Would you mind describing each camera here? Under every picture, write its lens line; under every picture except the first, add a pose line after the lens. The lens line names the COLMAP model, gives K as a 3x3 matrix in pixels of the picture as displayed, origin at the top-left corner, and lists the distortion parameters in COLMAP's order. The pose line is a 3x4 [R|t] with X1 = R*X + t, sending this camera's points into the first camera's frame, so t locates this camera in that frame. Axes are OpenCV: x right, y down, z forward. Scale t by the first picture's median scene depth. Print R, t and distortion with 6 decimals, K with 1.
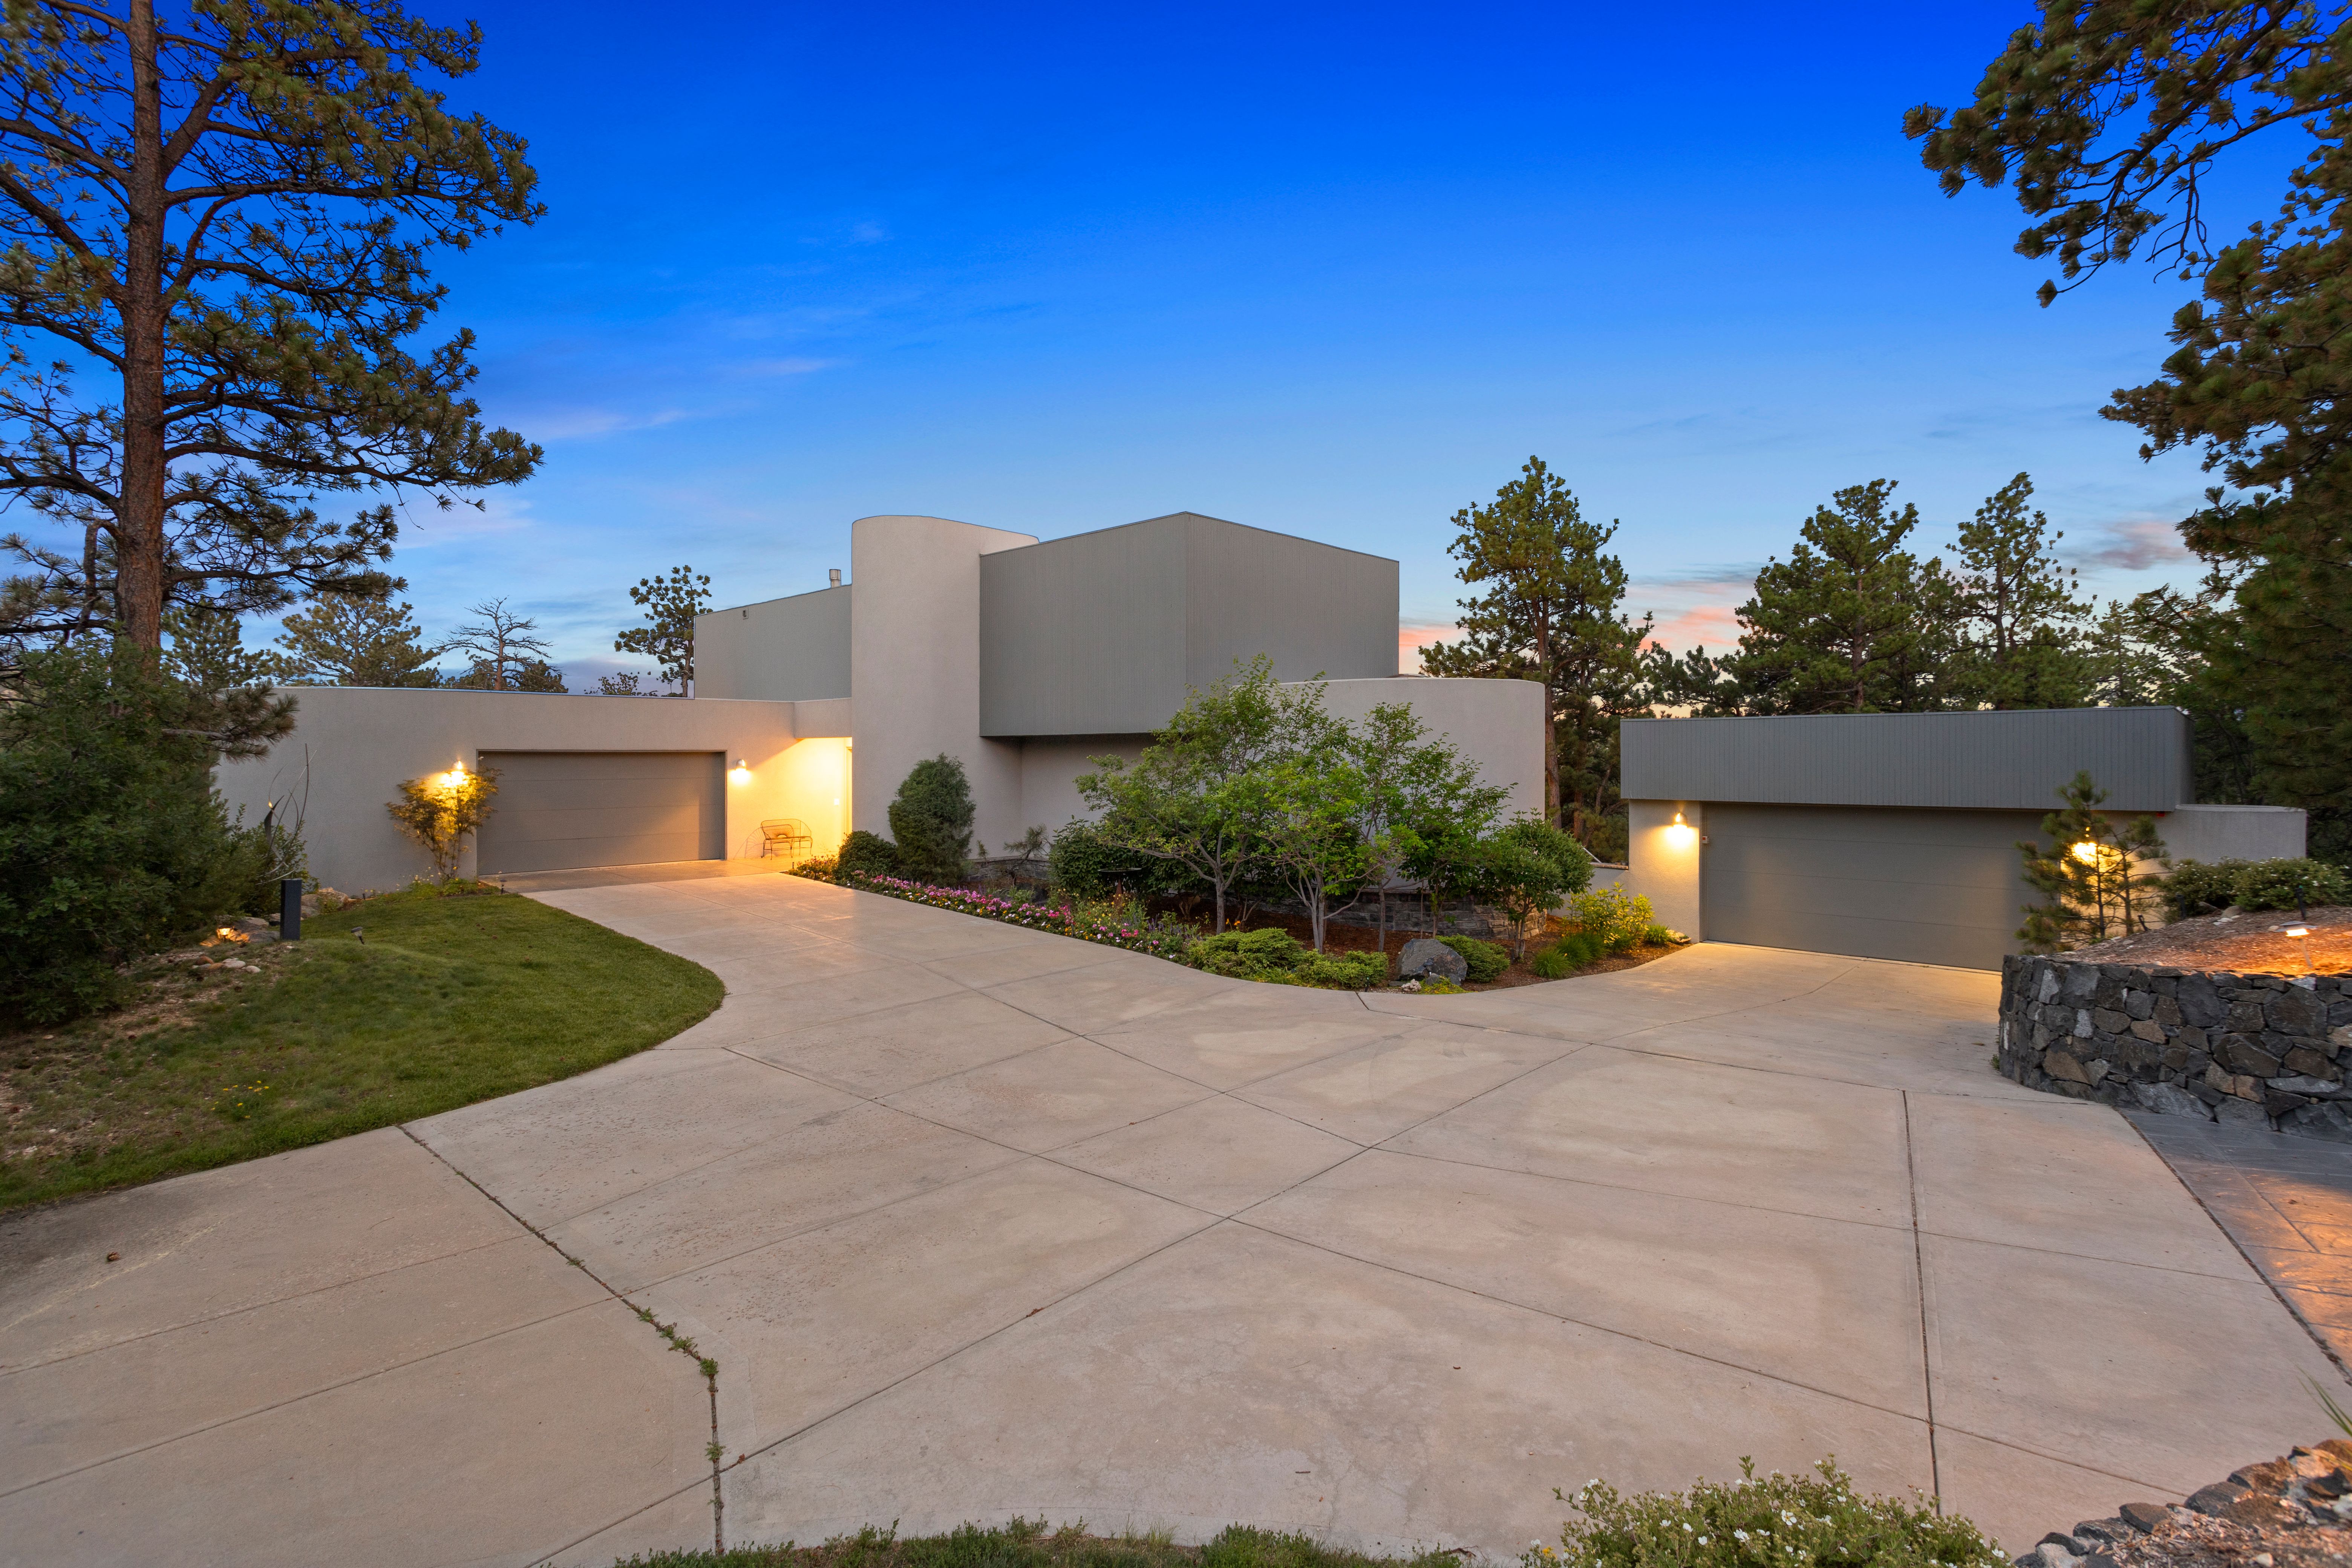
lens RADIAL K [[1136.1, 0, 1175.3], [0, 1136.1, 773.6], [0, 0, 1]] dist [-0.000265, -0.000166]
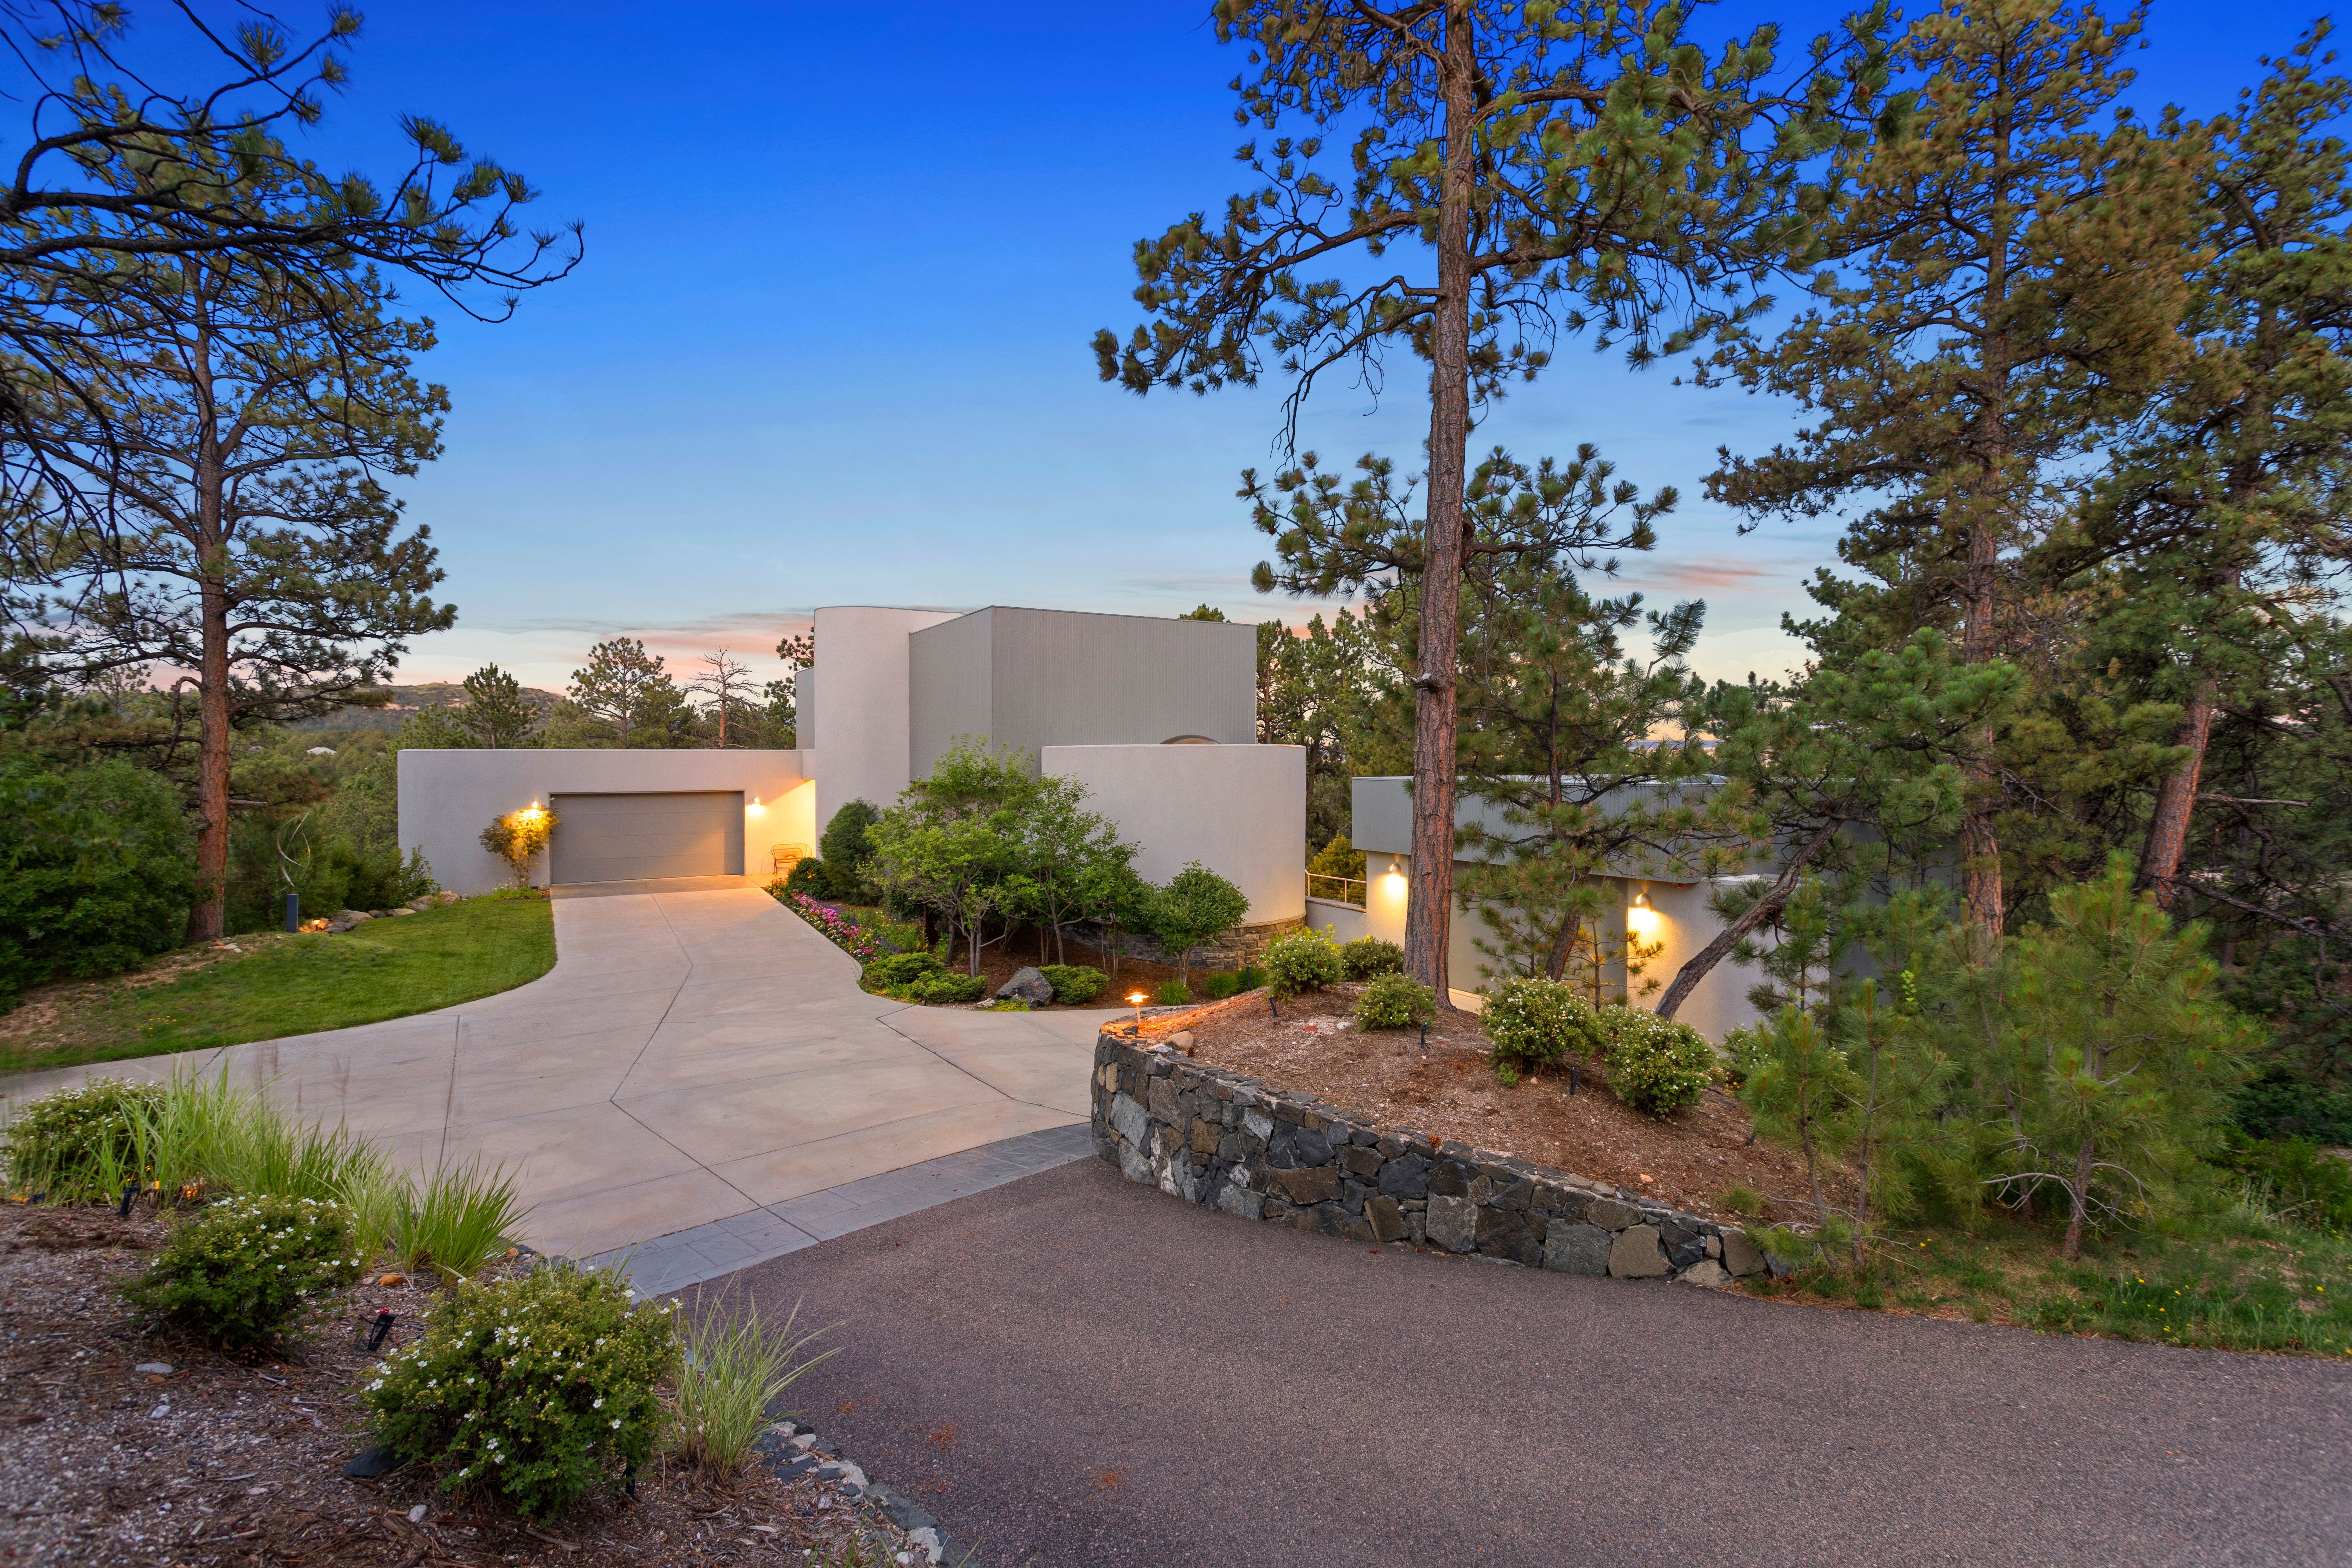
lens RADIAL K [[1136.1, 0, 1176.6], [0, 1136.1, 784.4], [0, 0, 1]] dist [-0.000265, -0.000166]
pose [[0.960308, 0.006491, -0.278867, 0.503637], [-0.004320, 0.999955, 0.008397, -0.046488], [0.278909, -0.006859, 0.960293, -0.106717]]
